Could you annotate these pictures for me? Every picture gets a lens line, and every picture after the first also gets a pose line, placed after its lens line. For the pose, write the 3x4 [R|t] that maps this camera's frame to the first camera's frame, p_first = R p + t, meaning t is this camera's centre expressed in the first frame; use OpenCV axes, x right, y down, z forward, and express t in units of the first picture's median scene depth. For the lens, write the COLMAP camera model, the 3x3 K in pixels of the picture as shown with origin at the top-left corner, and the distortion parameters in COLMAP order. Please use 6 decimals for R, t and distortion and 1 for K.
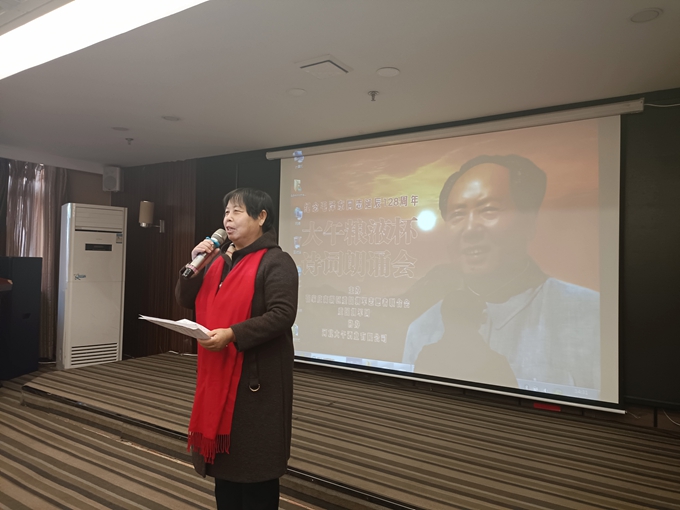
lens RADIAL K [[492.4, 0, 340.6], [0, 492.4, 255.6], [0, 0, 1]] dist [0.061466, -0.060694]
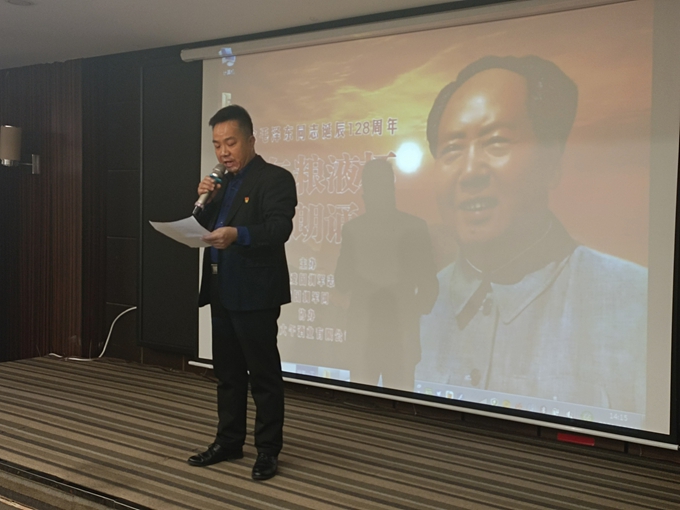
lens RADIAL K [[812.6, 0, 340.0], [0, 812.6, 255.0], [0, 0, 1]] dist [0.035537, 0.045453]
pose [[0.998485, 0.002909, -0.054951, 0.139072], [0.000498, 0.998084, 0.061878, -0.008757], [0.055025, -0.061811, 0.996570, -0.079767]]
